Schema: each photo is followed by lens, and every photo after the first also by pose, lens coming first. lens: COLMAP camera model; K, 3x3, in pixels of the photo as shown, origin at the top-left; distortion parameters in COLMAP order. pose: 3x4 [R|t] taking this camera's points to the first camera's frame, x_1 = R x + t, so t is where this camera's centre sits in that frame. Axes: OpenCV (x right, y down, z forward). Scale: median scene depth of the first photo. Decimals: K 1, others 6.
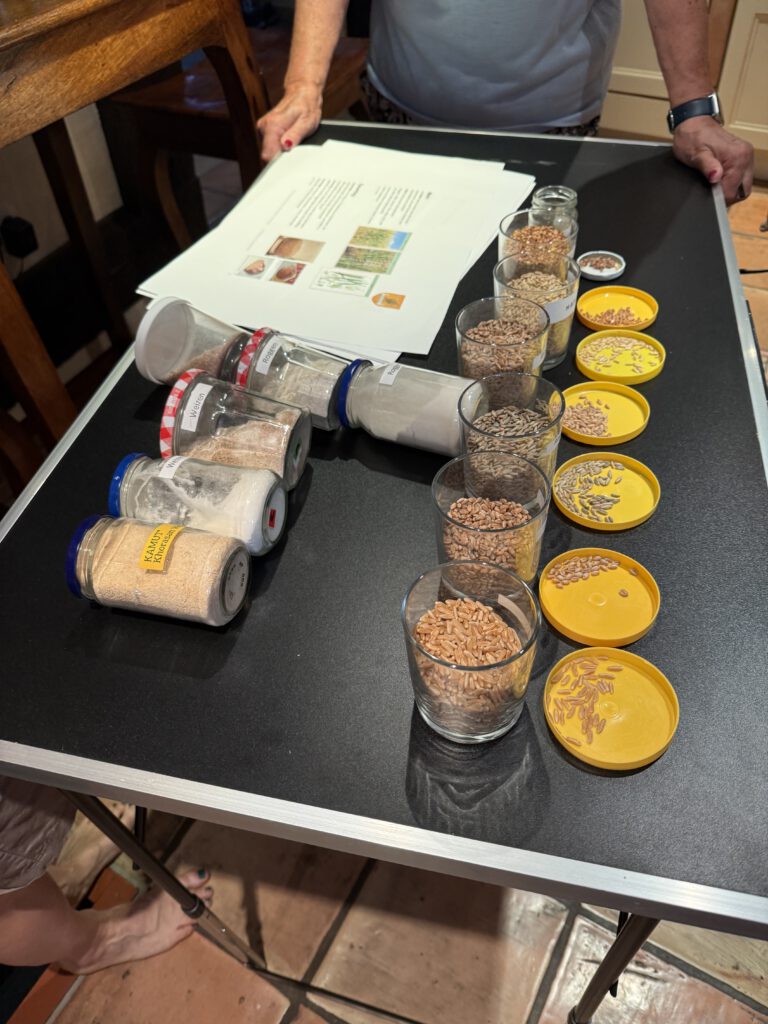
lens RADIAL K [[738.9, 0, 387.2], [0, 738.9, 514.0], [0, 0, 1]] dist [-0.002950, -0.010152]
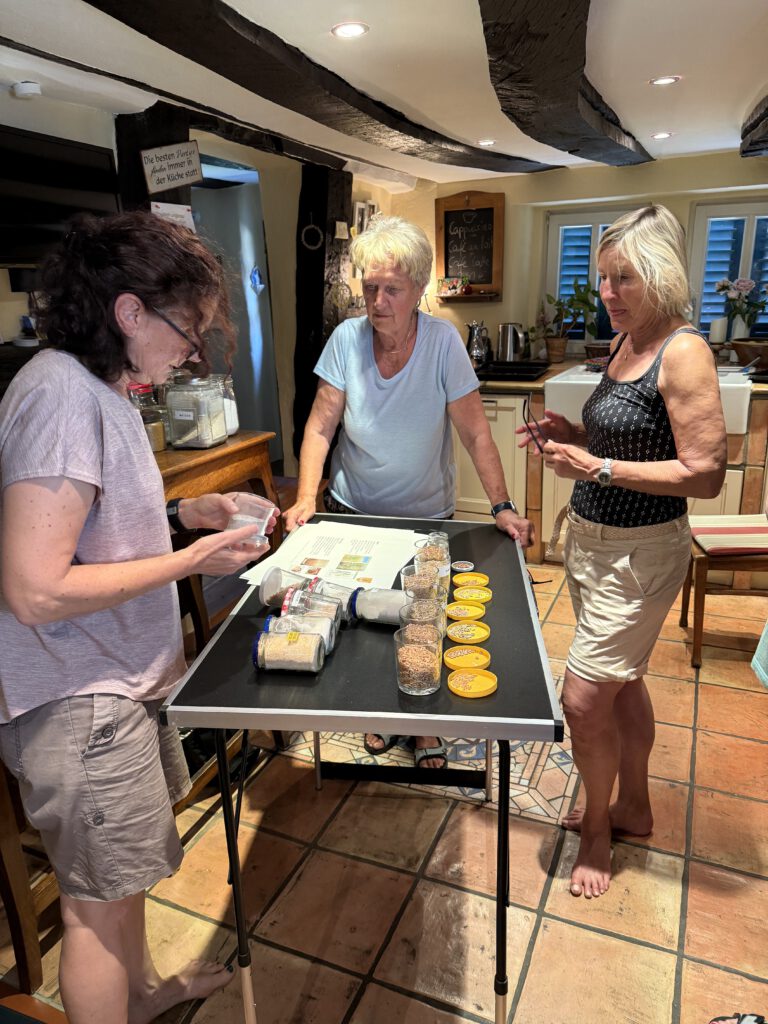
lens RADIAL K [[738.9, 0, 383.7], [0, 738.9, 512.8], [0, 0, 1]] dist [-0.002950, -0.010152]
pose [[0.993686, 0.019018, 0.110573, -0.164524], [0.040386, 0.858840, -0.510649, 0.564219], [-0.104676, 0.511890, 0.852650, -0.809153]]
